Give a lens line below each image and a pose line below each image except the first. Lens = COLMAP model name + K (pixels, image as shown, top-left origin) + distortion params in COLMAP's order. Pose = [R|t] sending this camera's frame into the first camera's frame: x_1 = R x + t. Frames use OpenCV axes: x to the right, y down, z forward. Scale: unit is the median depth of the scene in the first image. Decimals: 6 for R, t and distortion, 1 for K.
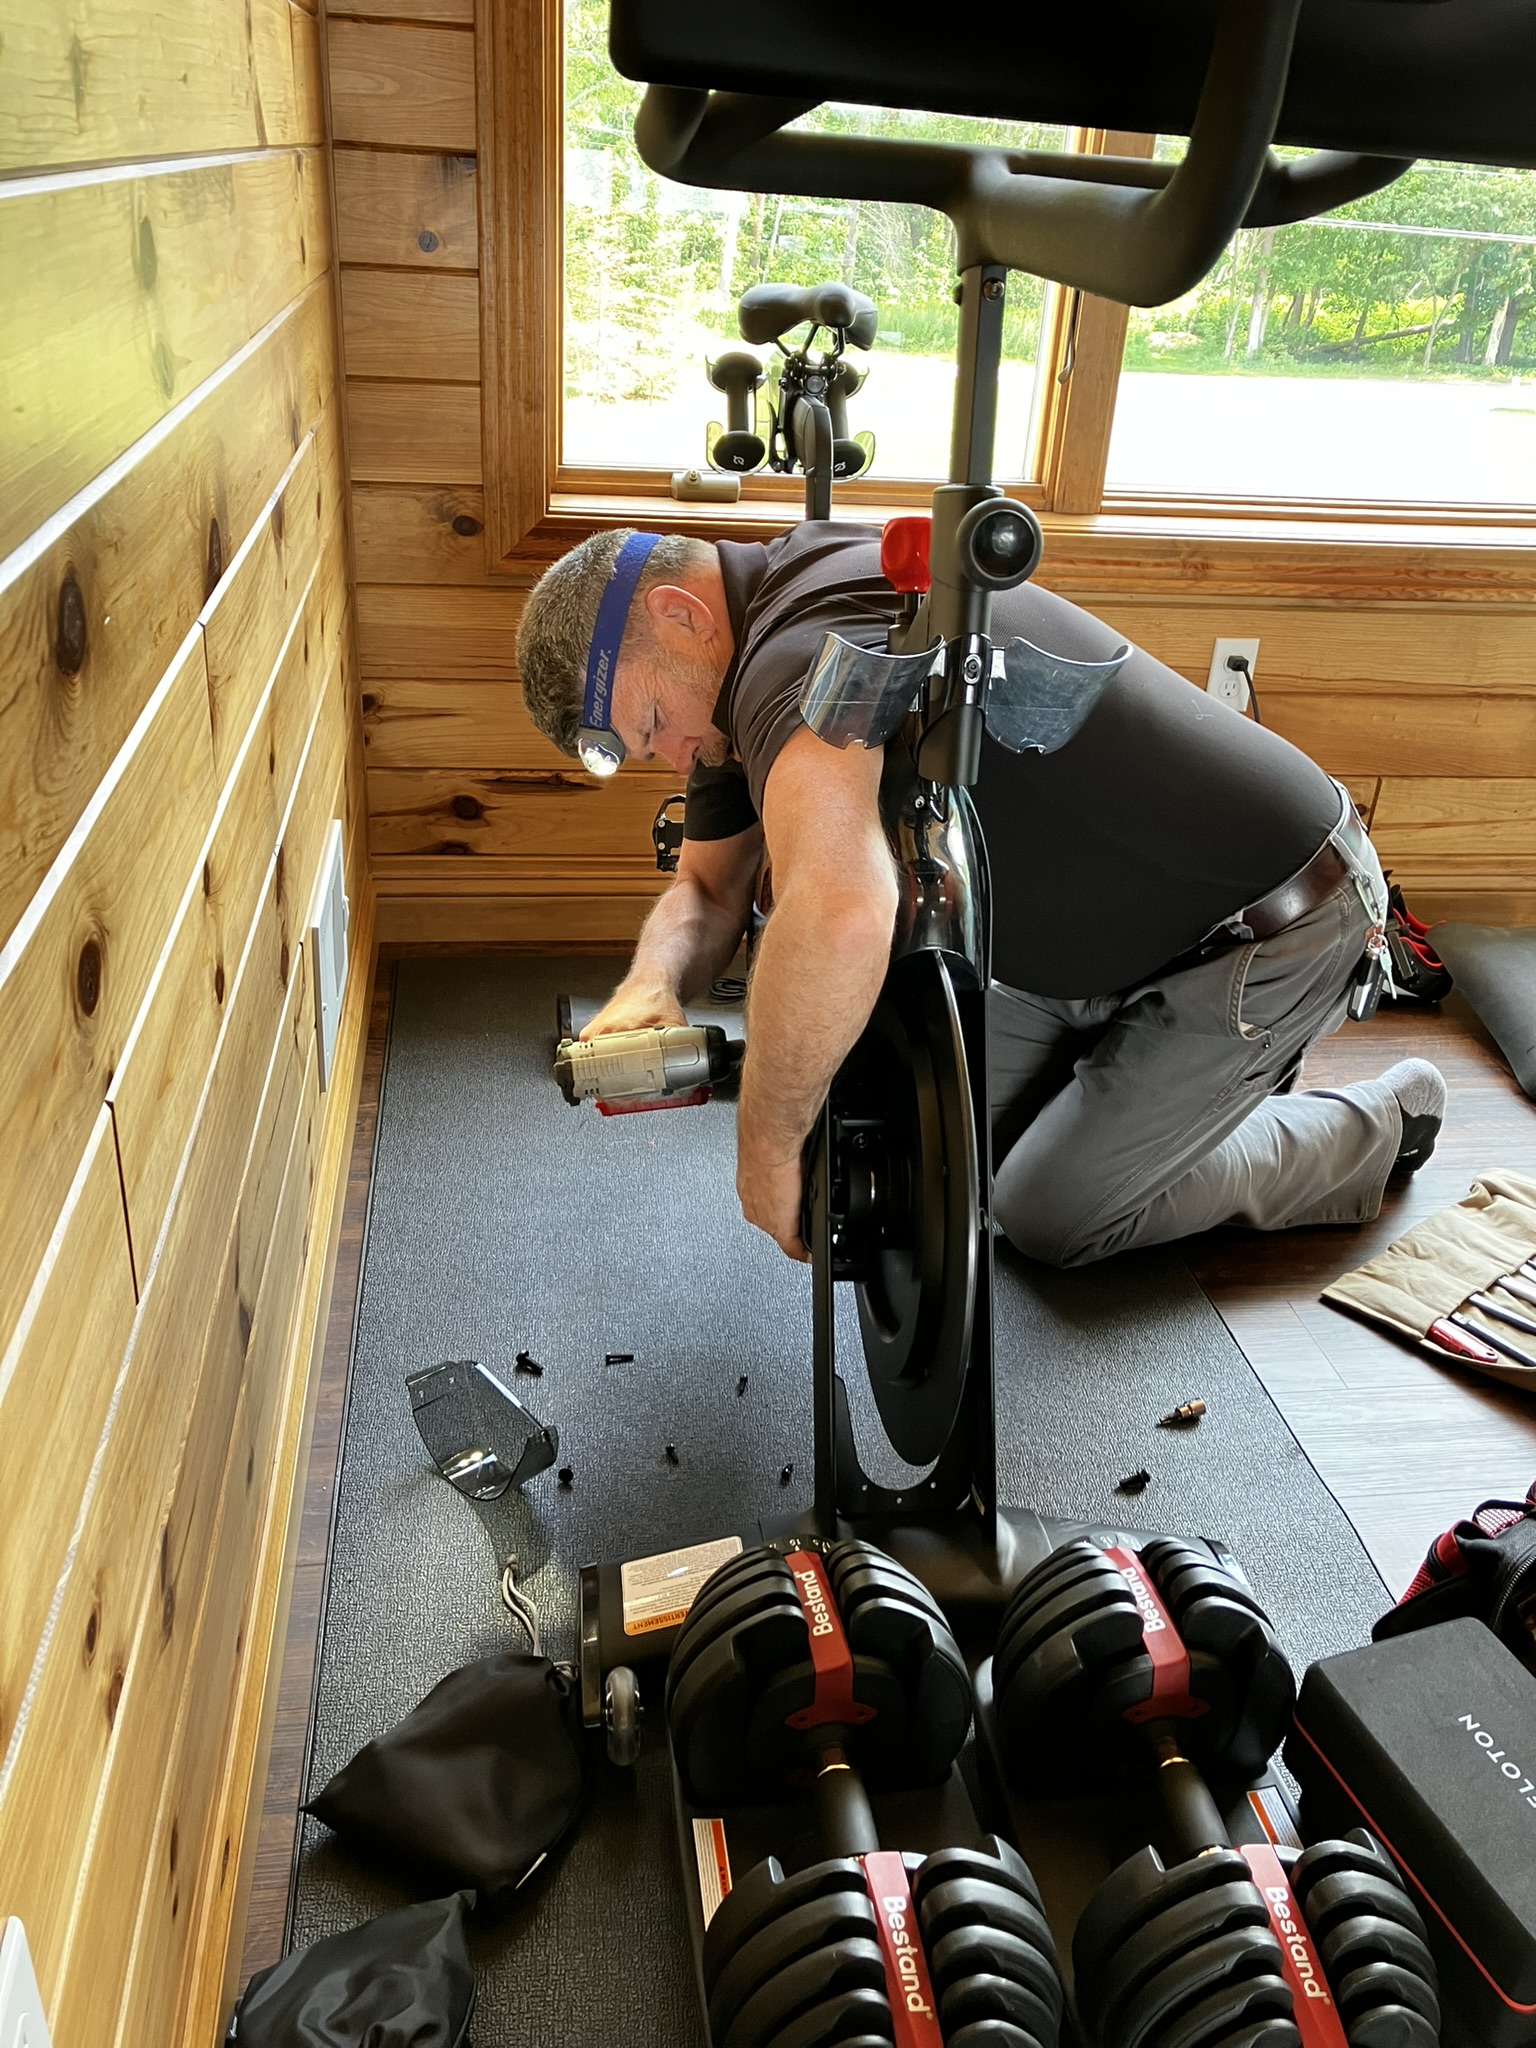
lens RADIAL K [[1671.7, 0, 779.0], [0, 1671.7, 1012.6], [0, 0, 1]] dist [0.015902, 0.012004]
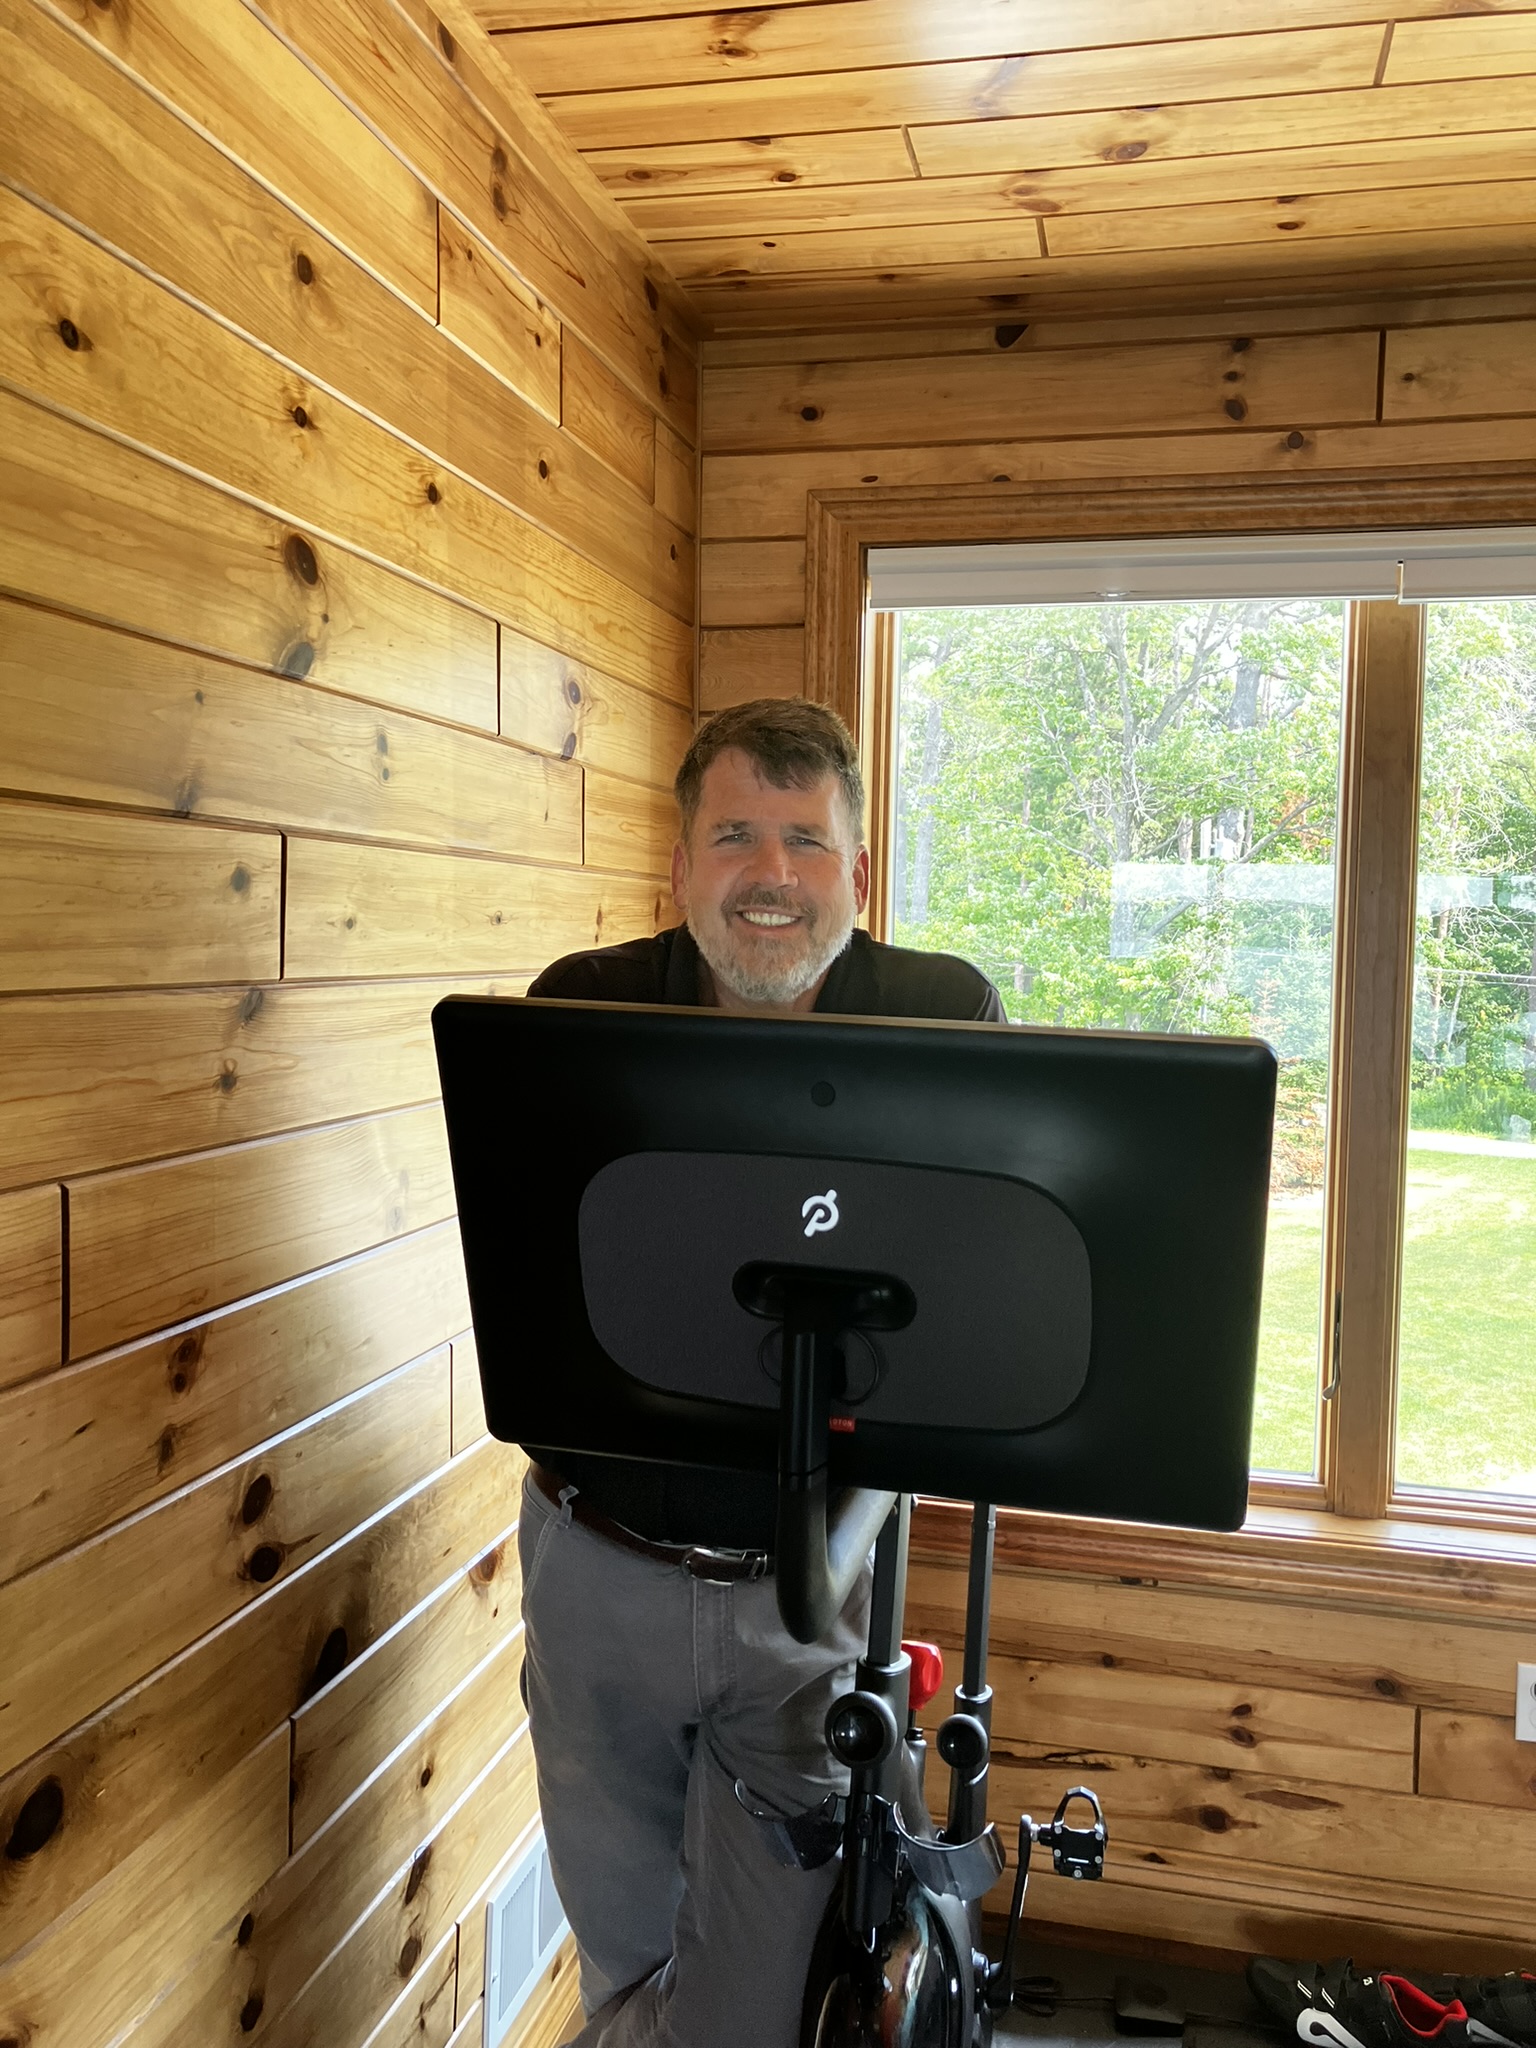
lens RADIAL K [[1689.0, 0, 775.7], [0, 1689.0, 1028.9], [0, 0, 1]] dist [0.009488, 0.018971]
pose [[0.926274, -0.021532, -0.376234, 0.242668], [-0.139124, 0.908303, -0.394500, -0.110384], [0.350229, 0.417759, 0.838342, -0.117466]]
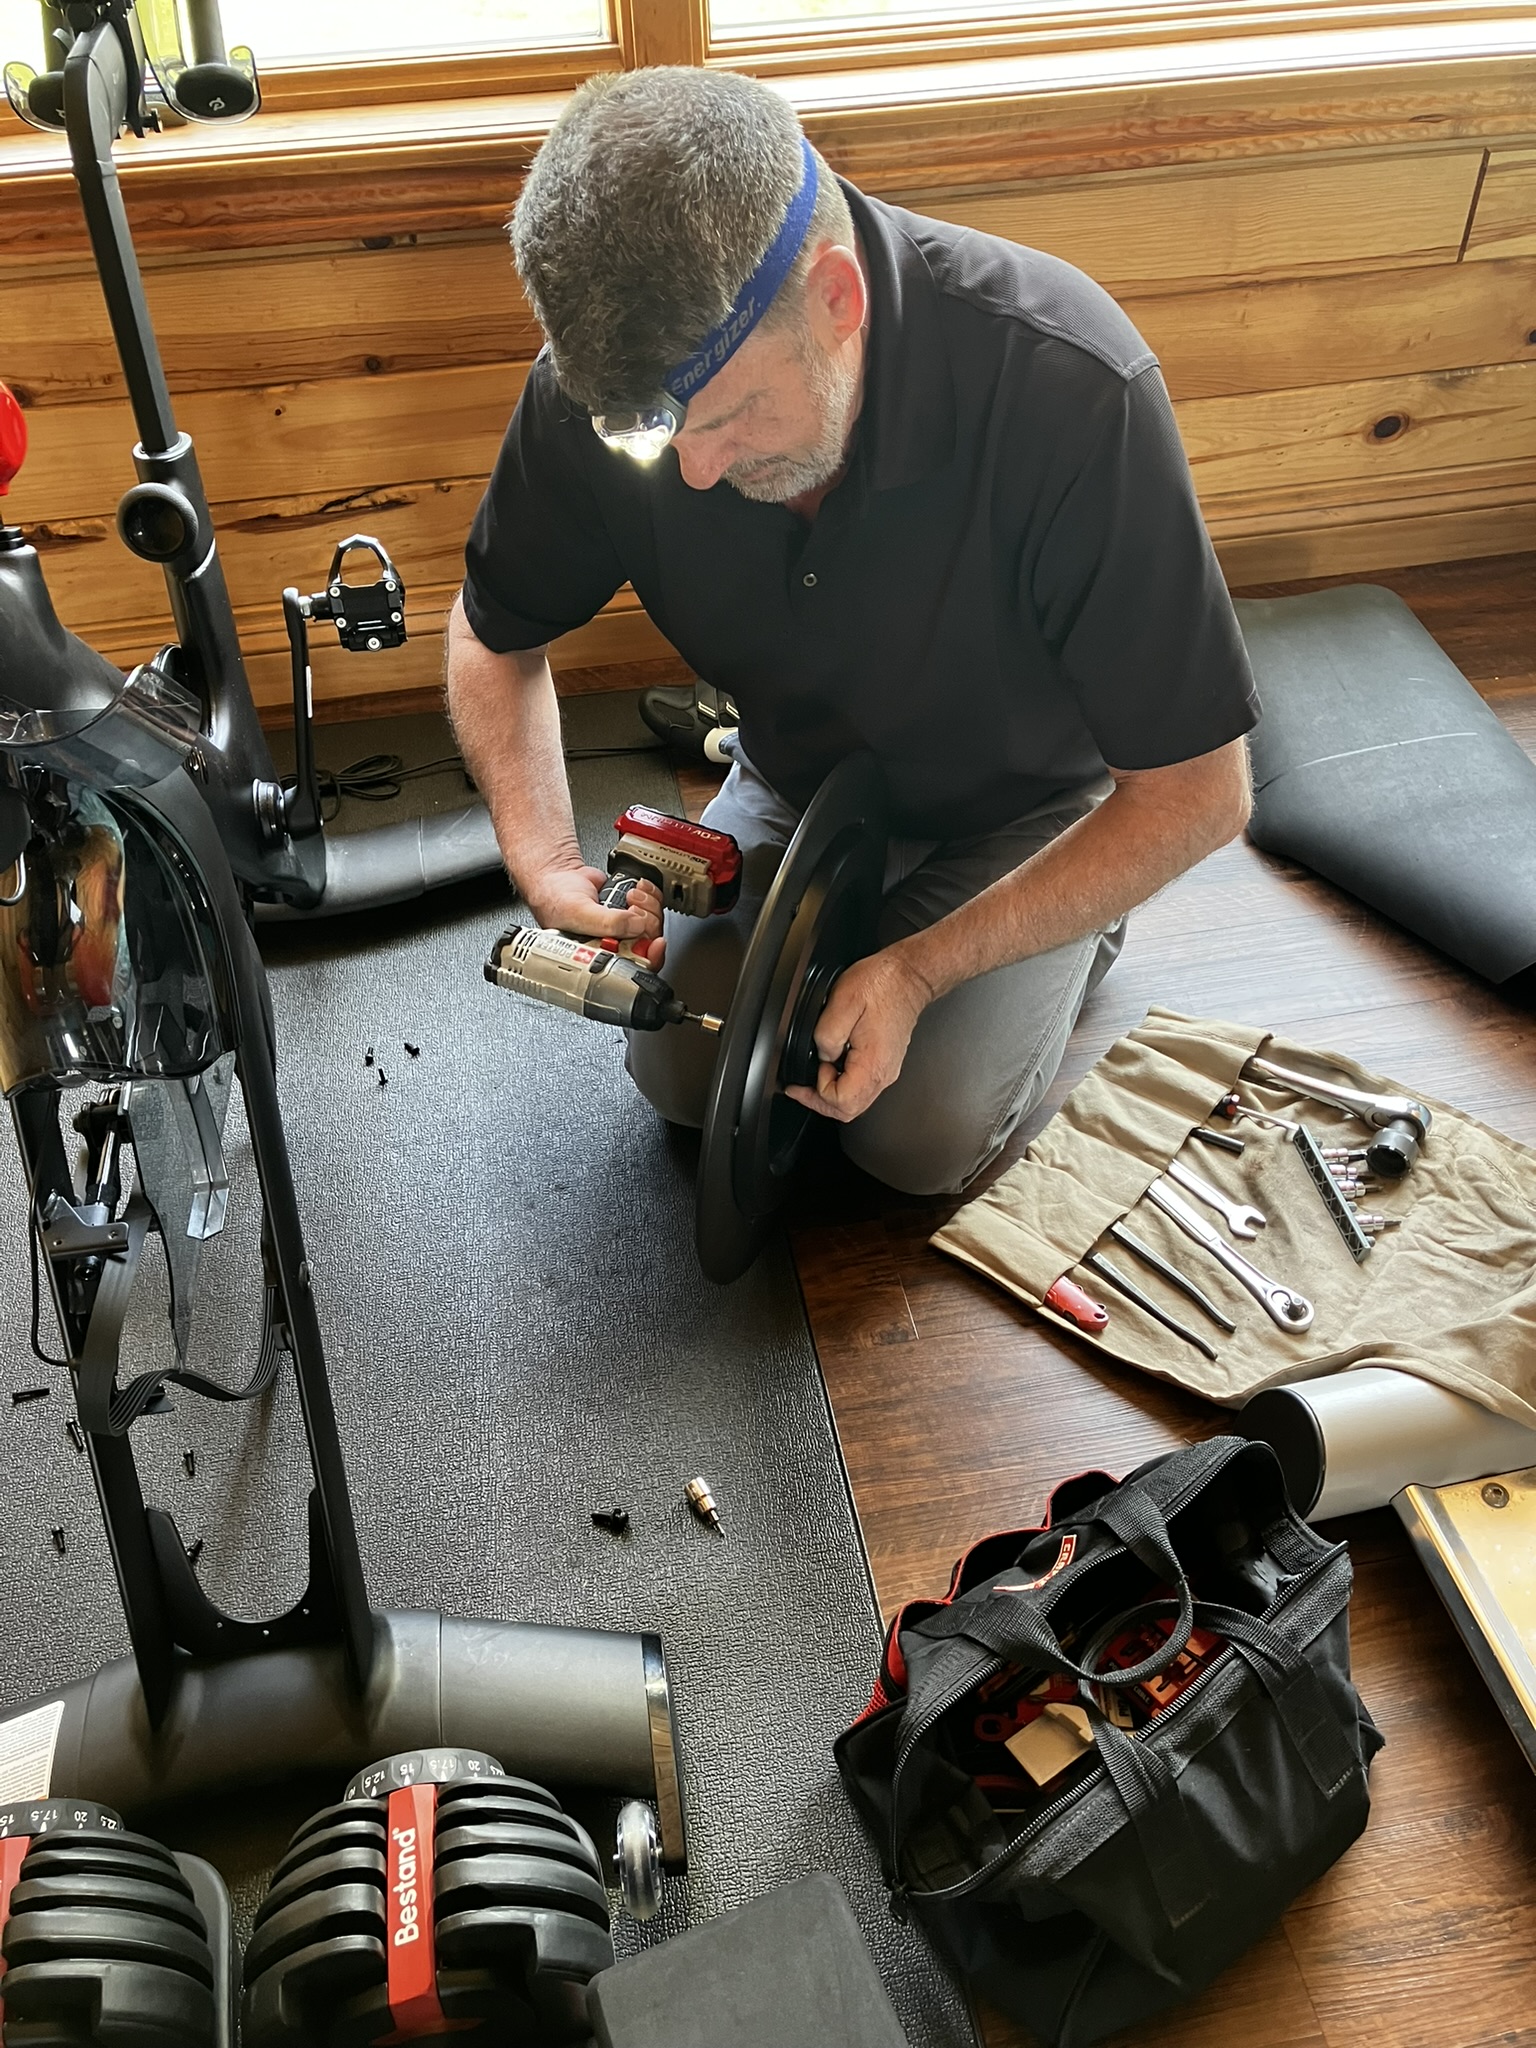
lens RADIAL K [[1689.7, 0, 768.5], [0, 1689.7, 1033.8], [0, 0, 1]] dist [0.004523, 0.022679]
pose [[0.995779, -0.083811, -0.037405, 0.212964], [0.091165, 0.950293, 0.297713, -0.120787], [0.010594, -0.299866, 0.953923, 0.170124]]
